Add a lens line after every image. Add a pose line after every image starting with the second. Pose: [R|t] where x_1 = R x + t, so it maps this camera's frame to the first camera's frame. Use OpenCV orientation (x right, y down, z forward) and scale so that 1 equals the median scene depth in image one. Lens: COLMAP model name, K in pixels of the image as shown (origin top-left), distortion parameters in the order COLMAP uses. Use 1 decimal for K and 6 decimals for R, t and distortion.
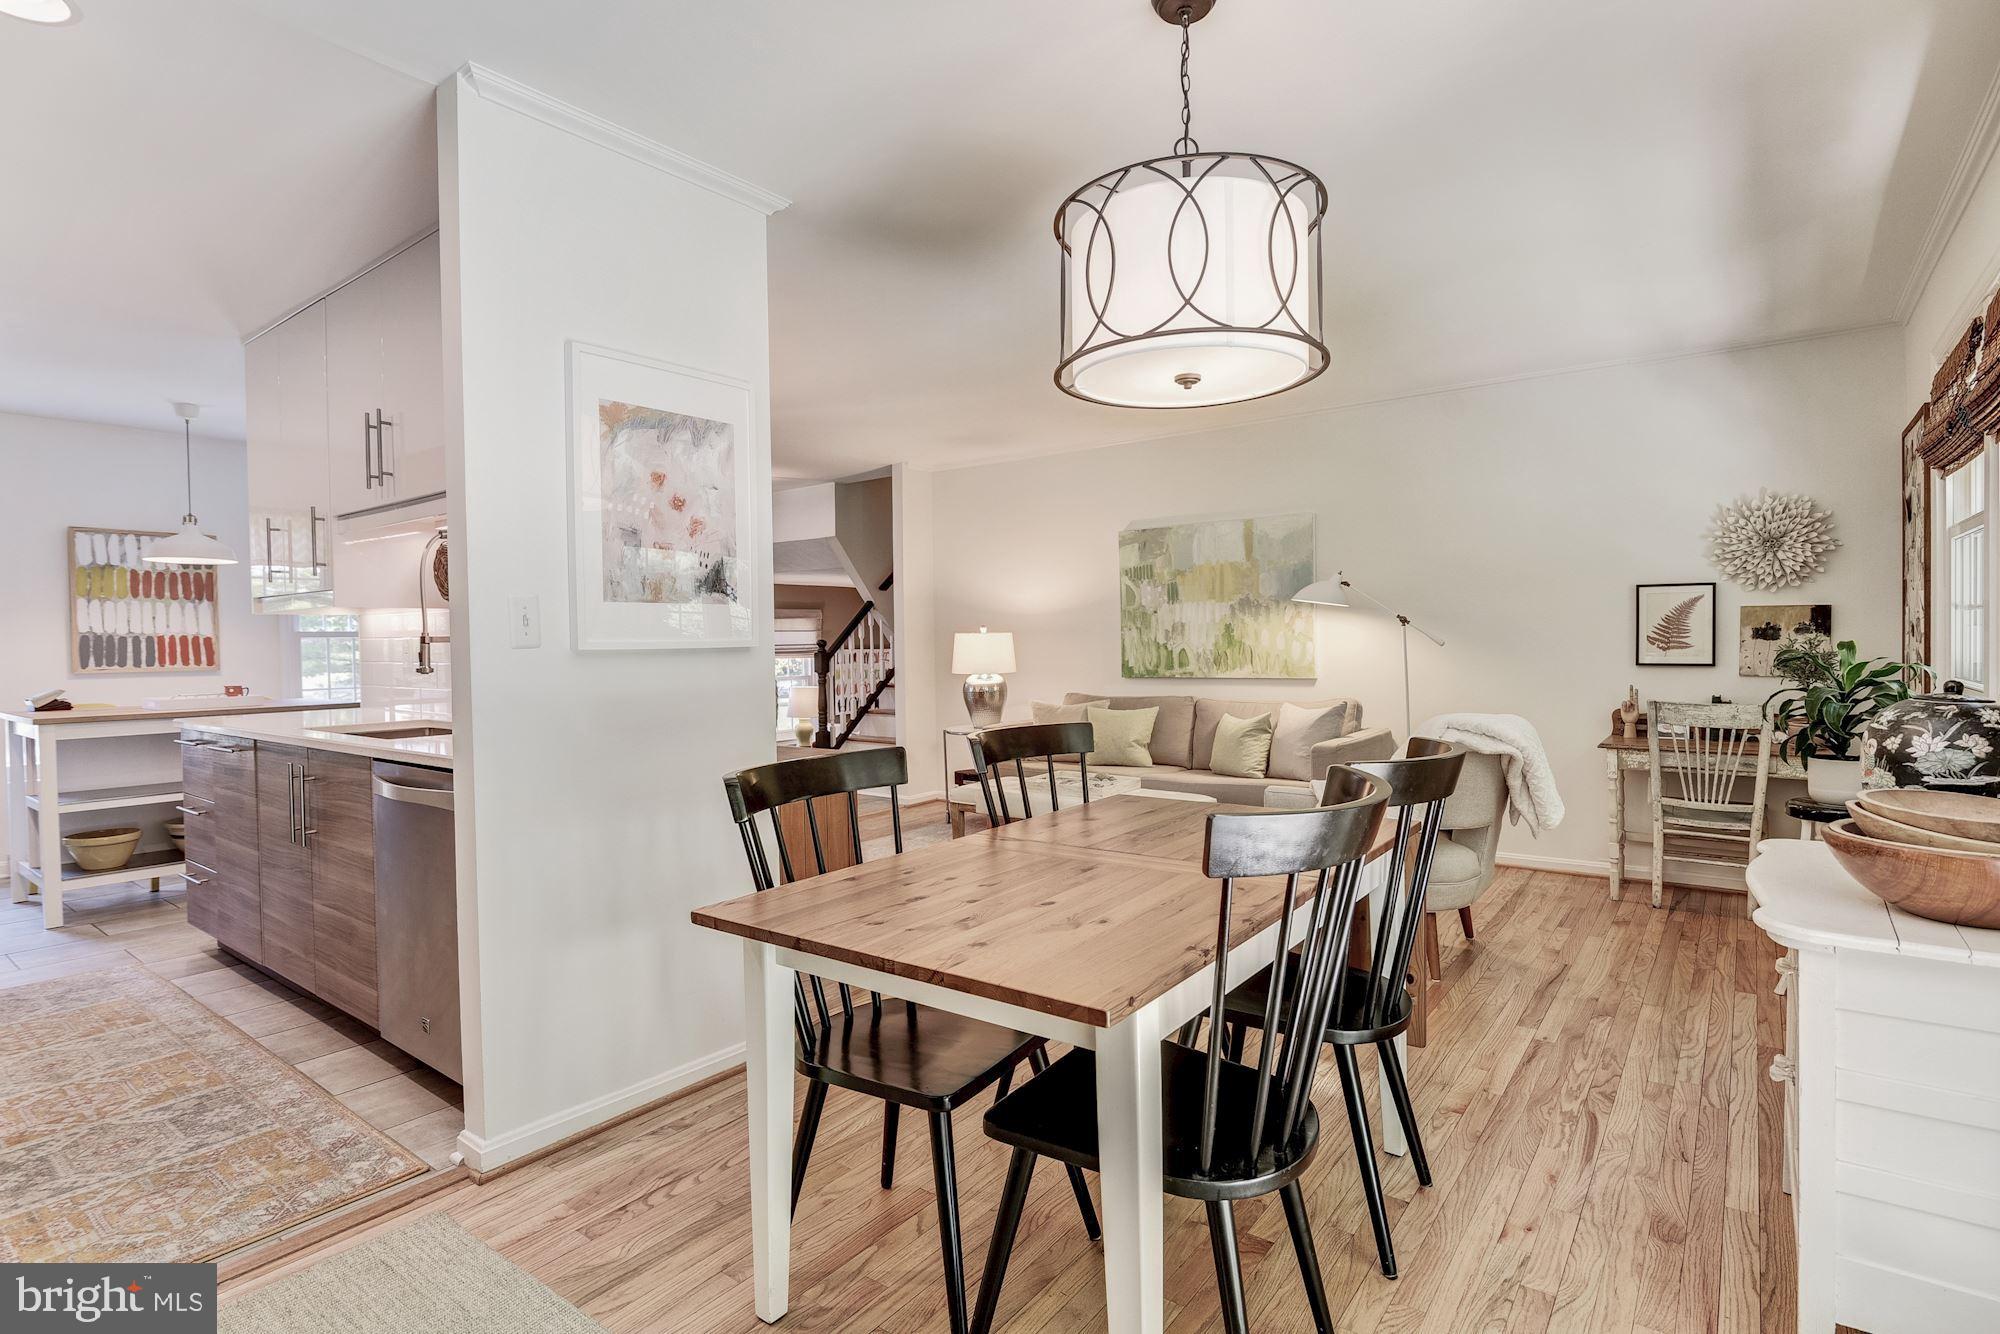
lens RADIAL K [[993.1, 0, 999.0], [0, 993.1, 663.1], [0, 0, 1]] dist [-0.002653, -0.002150]
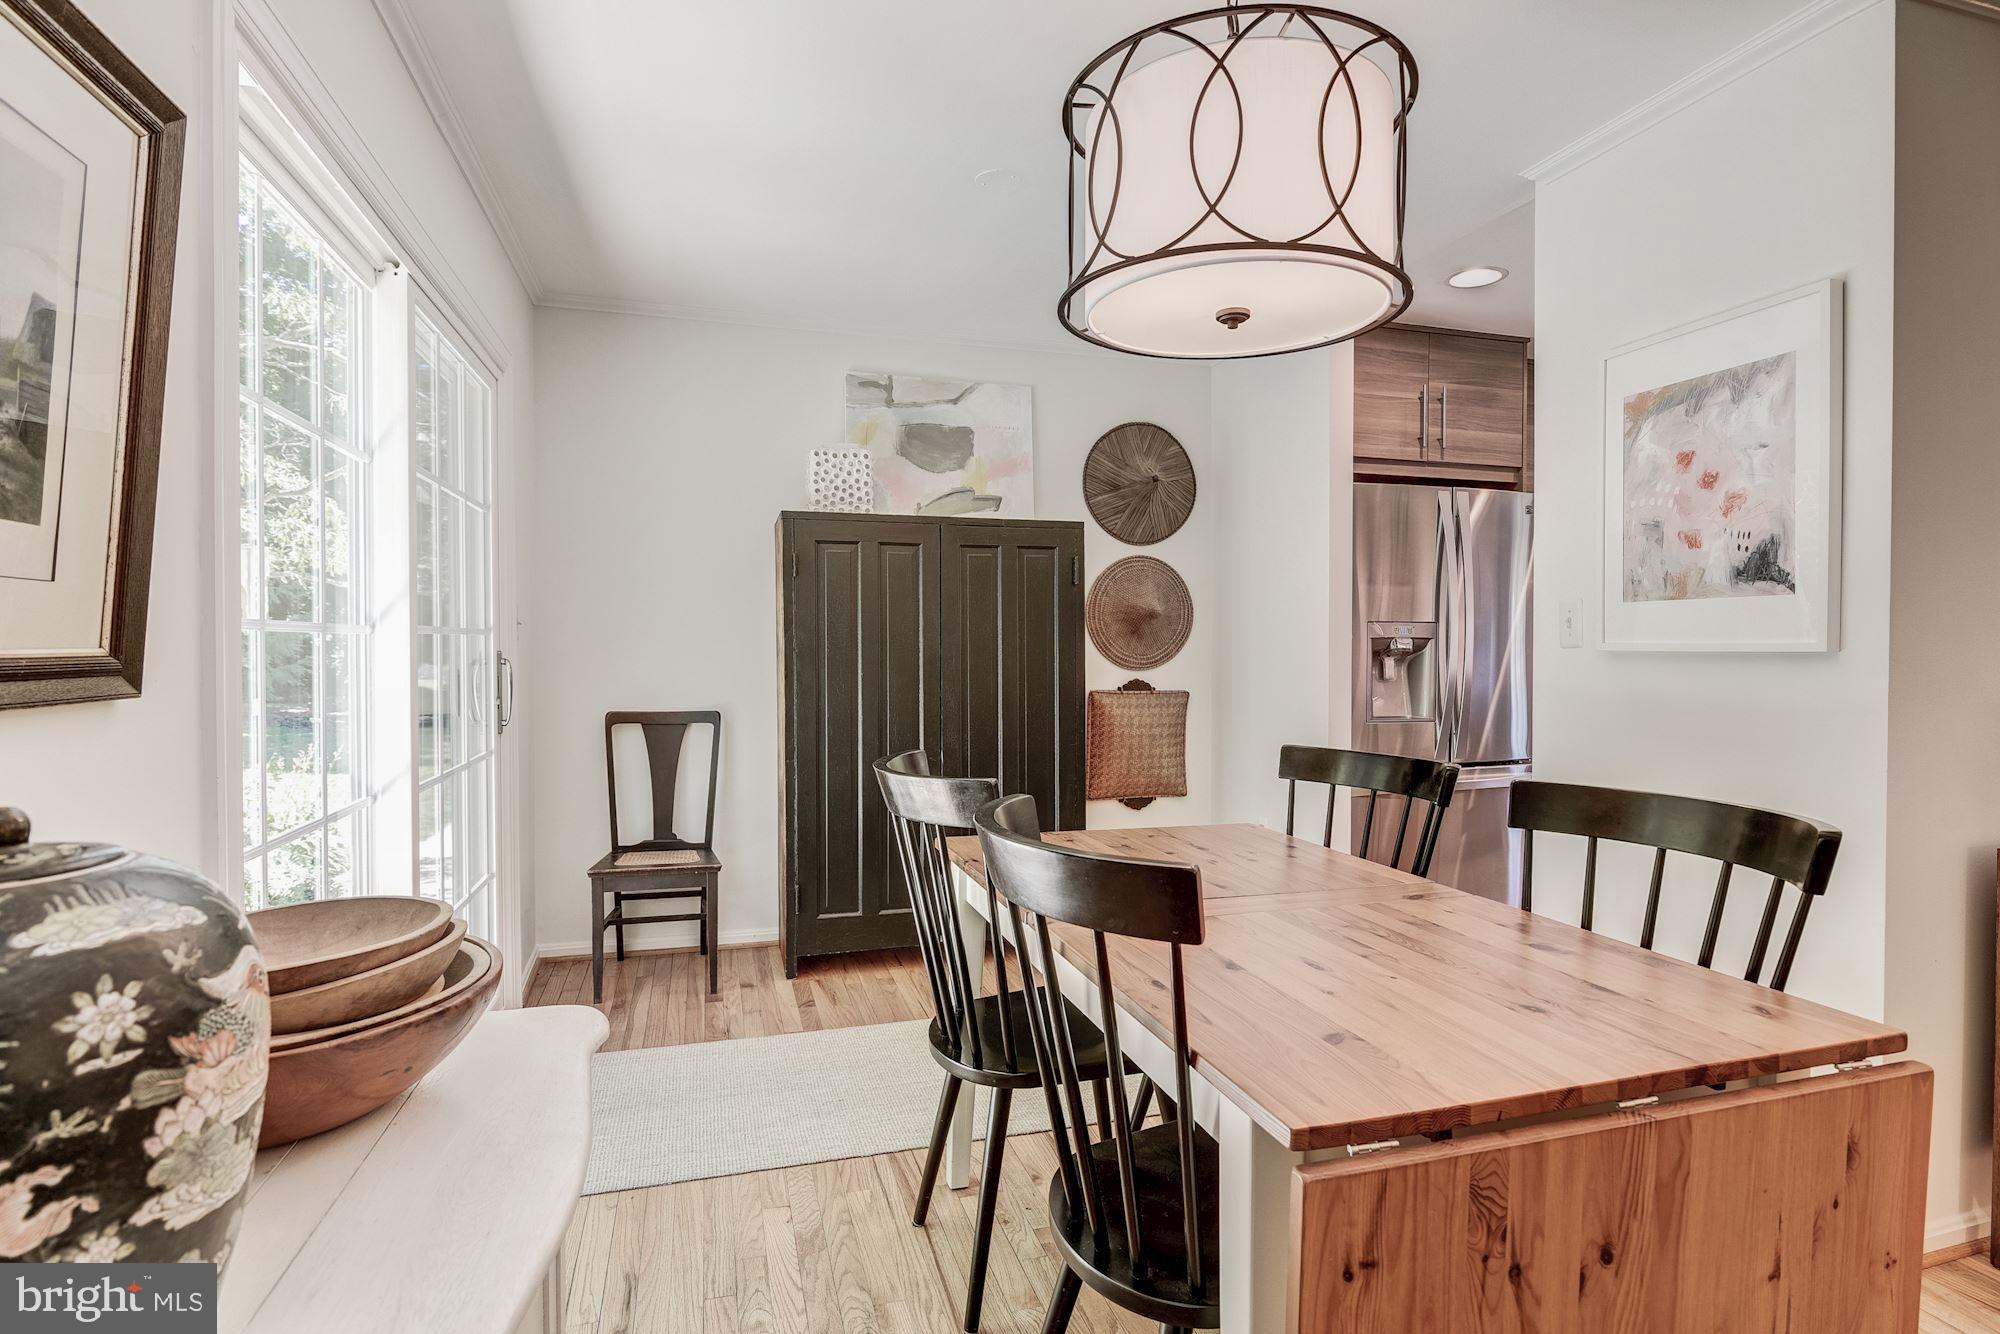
lens RADIAL K [[993.1, 0, 997.6], [0, 993.1, 660.3], [0, 0, 1]] dist [-0.002653, -0.002150]
pose [[-0.591918, 0.026912, -0.805548, 0.725496], [-0.011710, 0.999050, 0.041981, -0.036003], [0.805913, 0.034283, -0.591041, 1.022866]]
